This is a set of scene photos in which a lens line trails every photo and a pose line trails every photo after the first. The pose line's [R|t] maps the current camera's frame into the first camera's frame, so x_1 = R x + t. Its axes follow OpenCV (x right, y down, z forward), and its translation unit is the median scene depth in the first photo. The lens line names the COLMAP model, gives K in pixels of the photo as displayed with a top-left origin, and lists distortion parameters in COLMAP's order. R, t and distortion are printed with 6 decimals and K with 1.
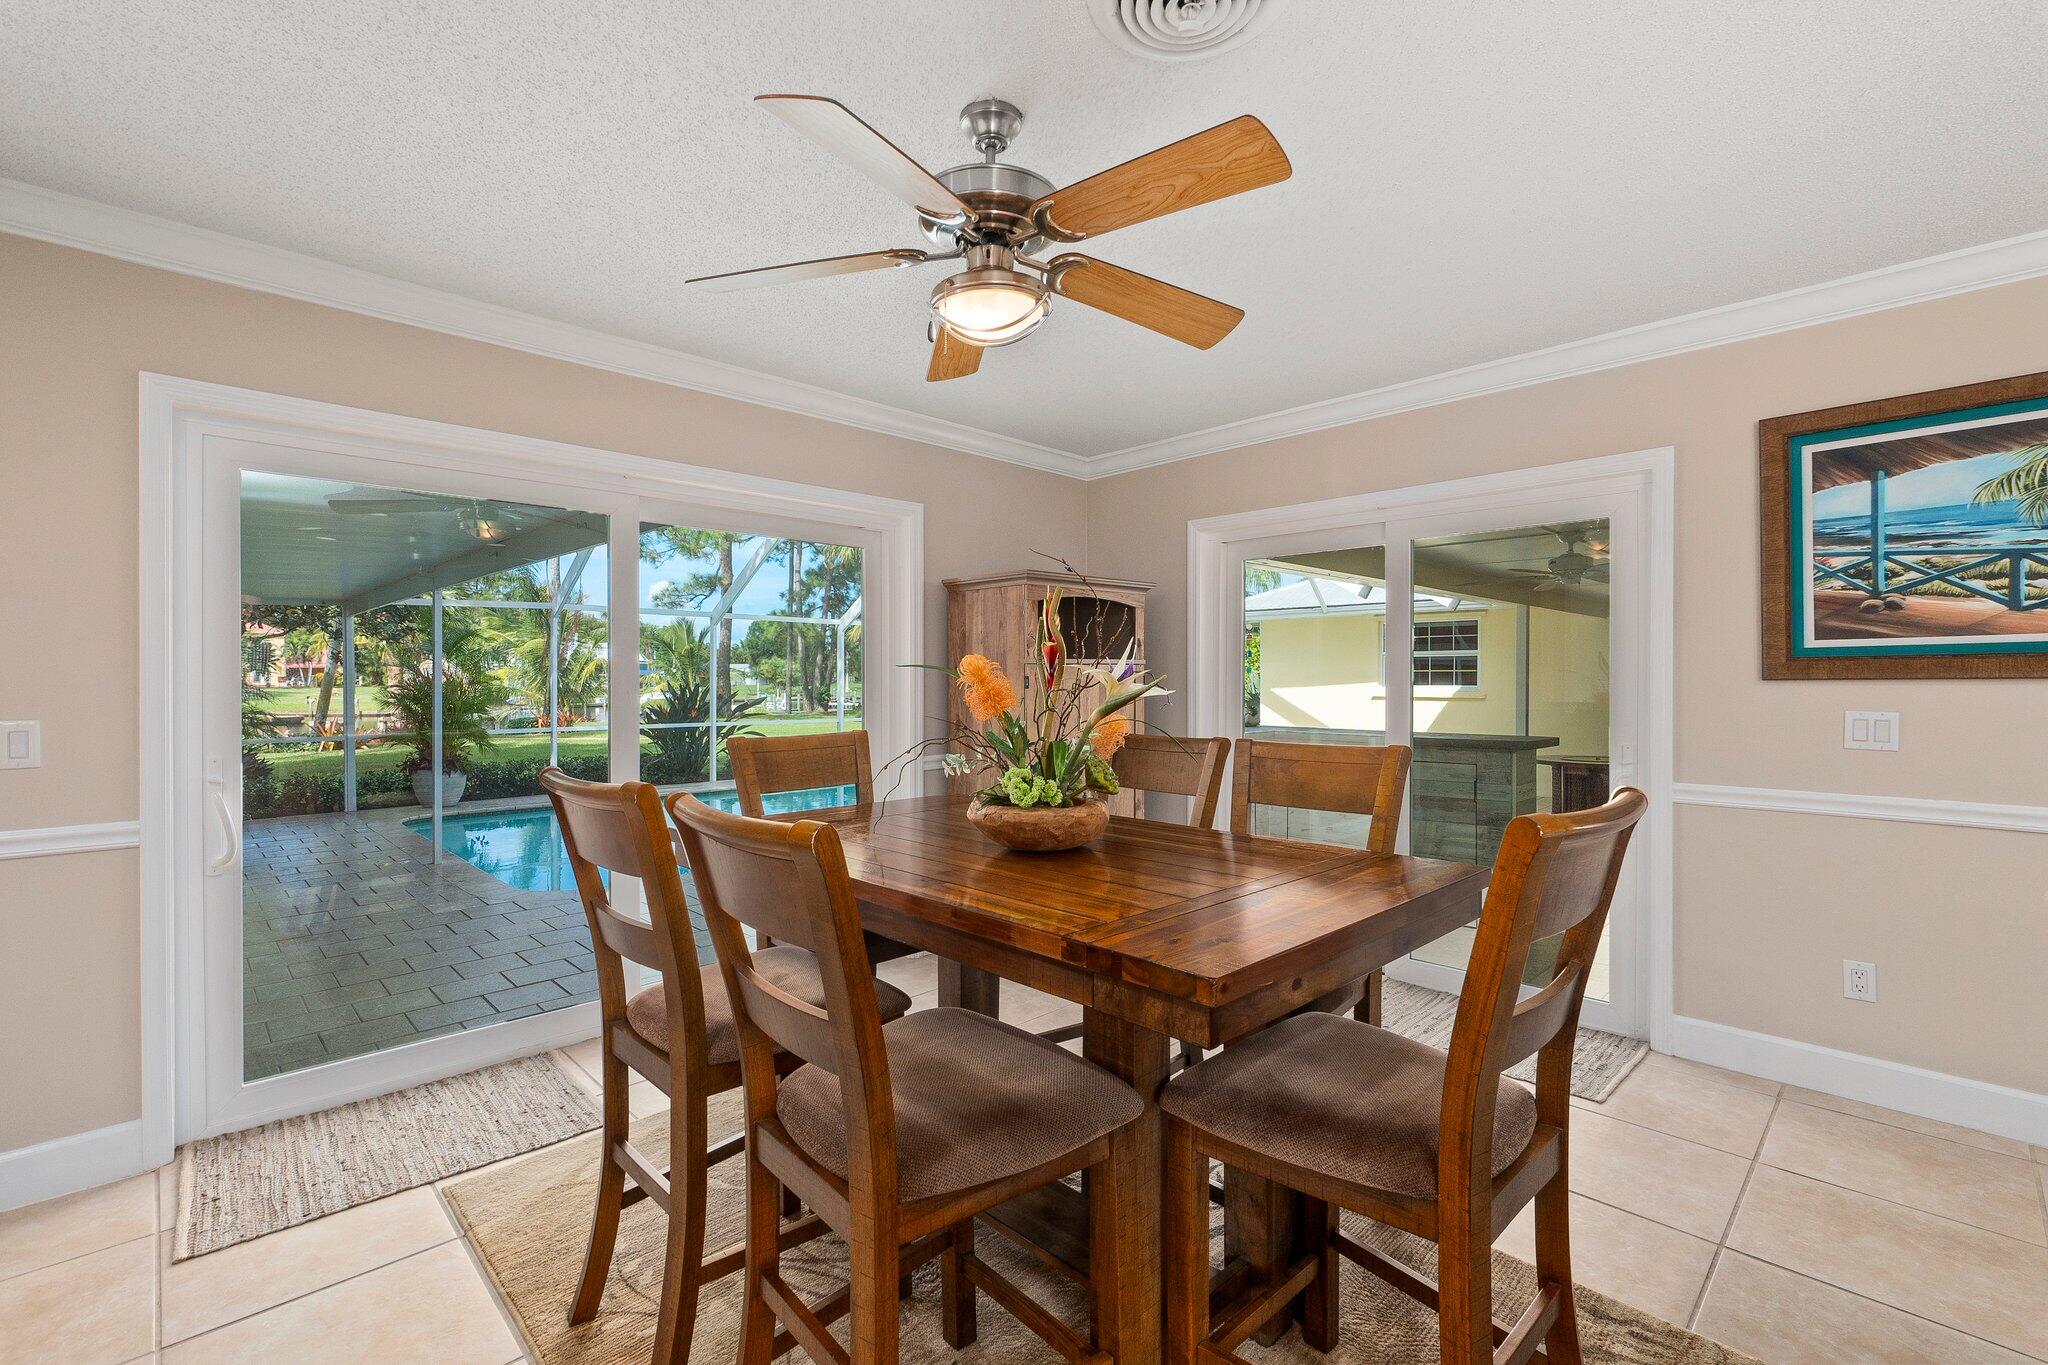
lens RADIAL K [[894.6, 0, 1012.3], [0, 894.6, 681.8], [0, 0, 1]] dist [0.001147, -0.000238]
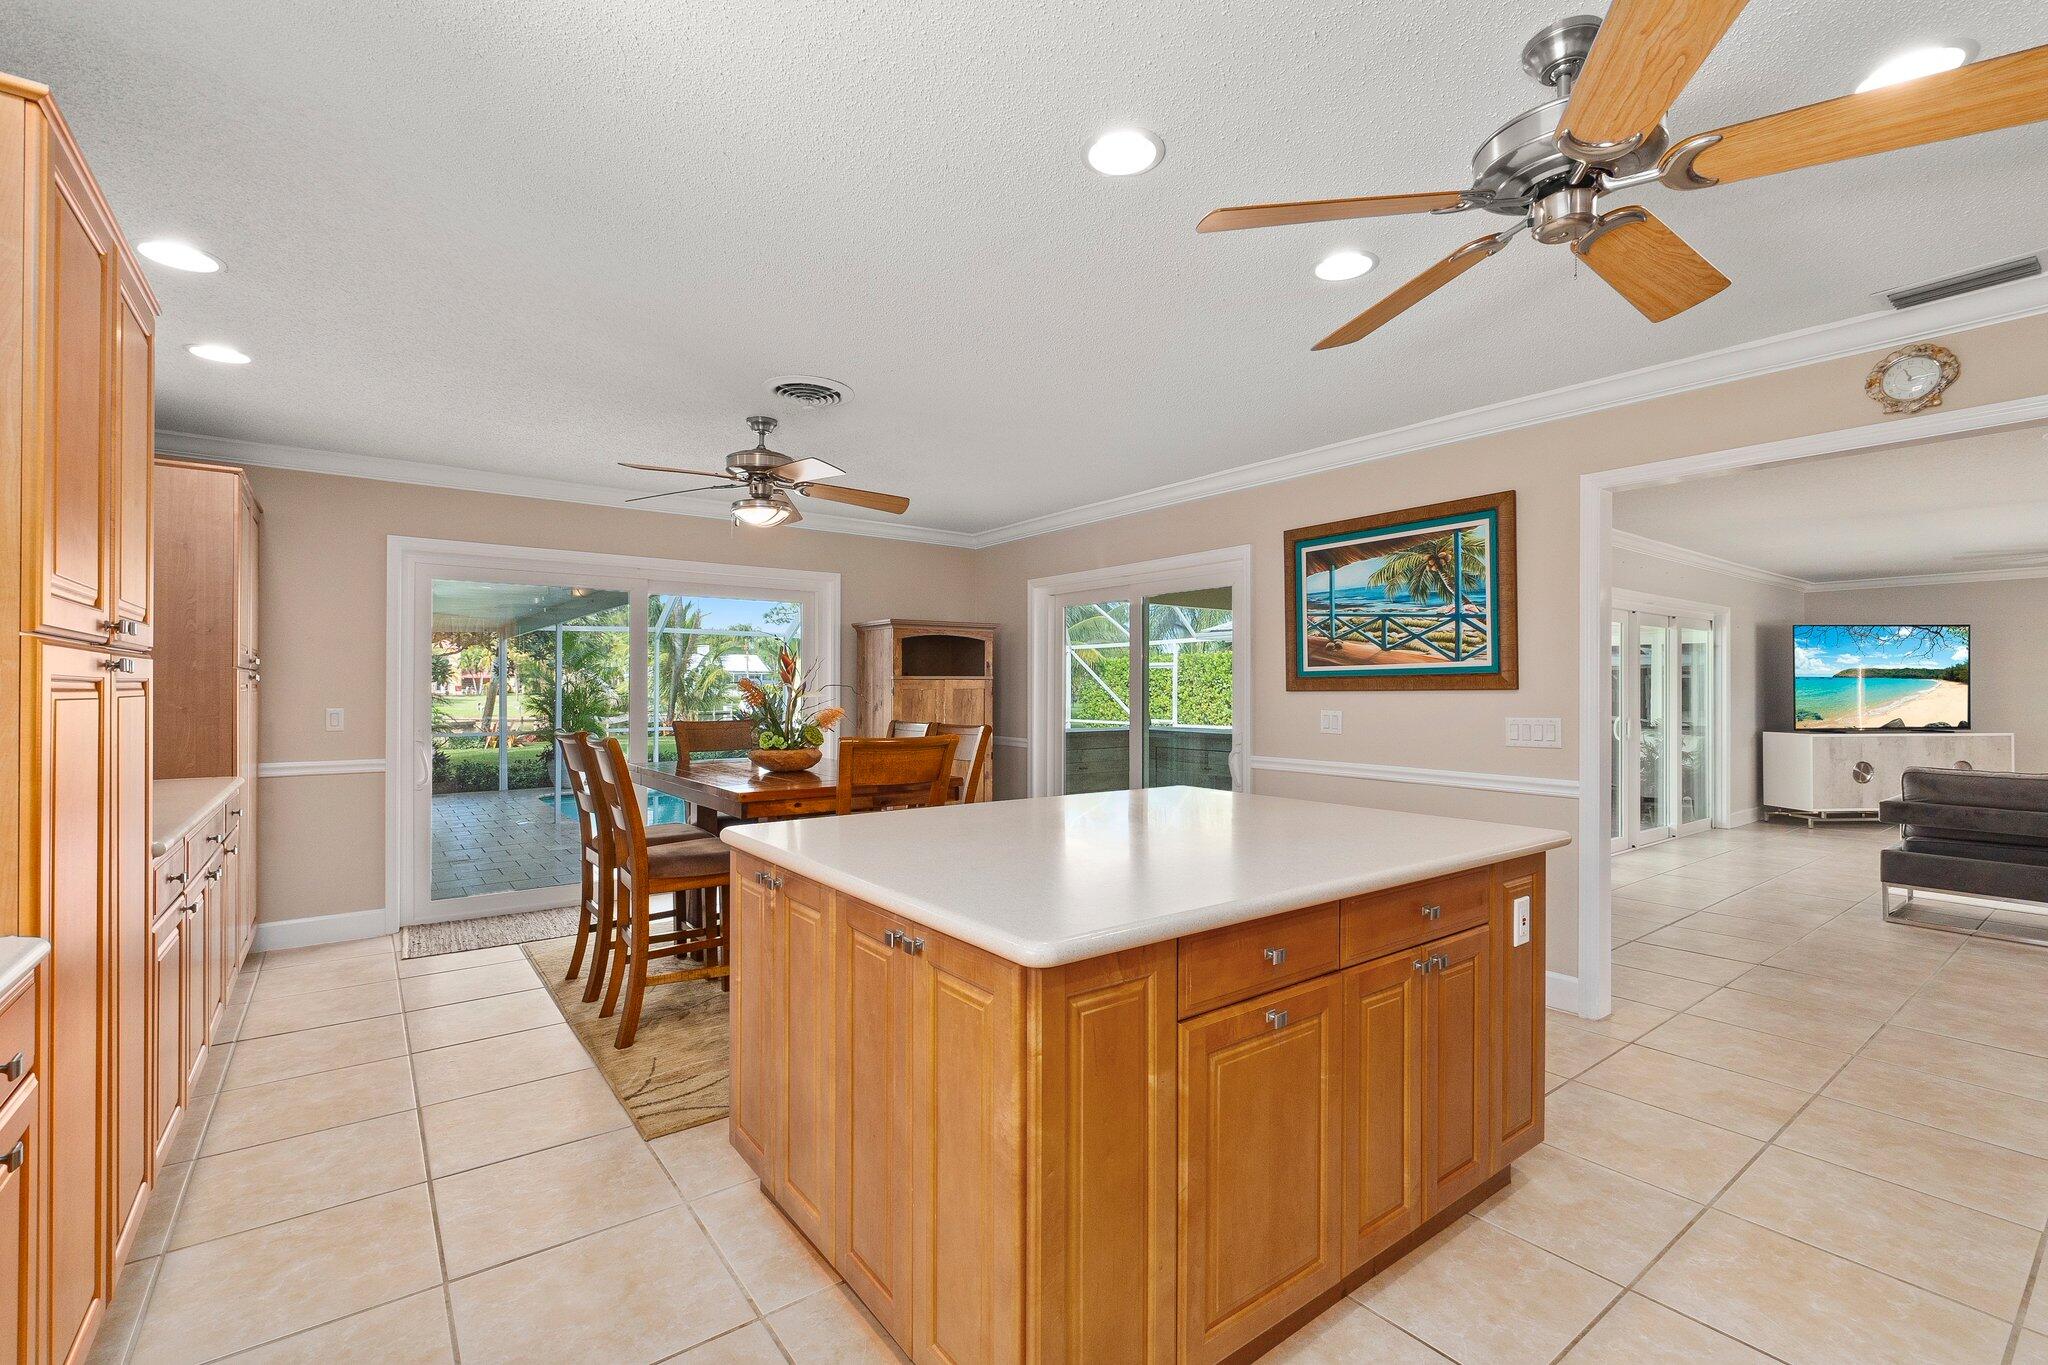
lens RADIAL K [[894.6, 0, 1012.3], [0, 894.6, 681.8], [0, 0, 1]] dist [0.001147, -0.000238]
pose [[0.991532, 0.001026, -0.129856, 0.574643], [-0.002525, 0.999932, -0.011376, 0.000481], [0.129836, 0.011608, 0.991468, -0.686204]]
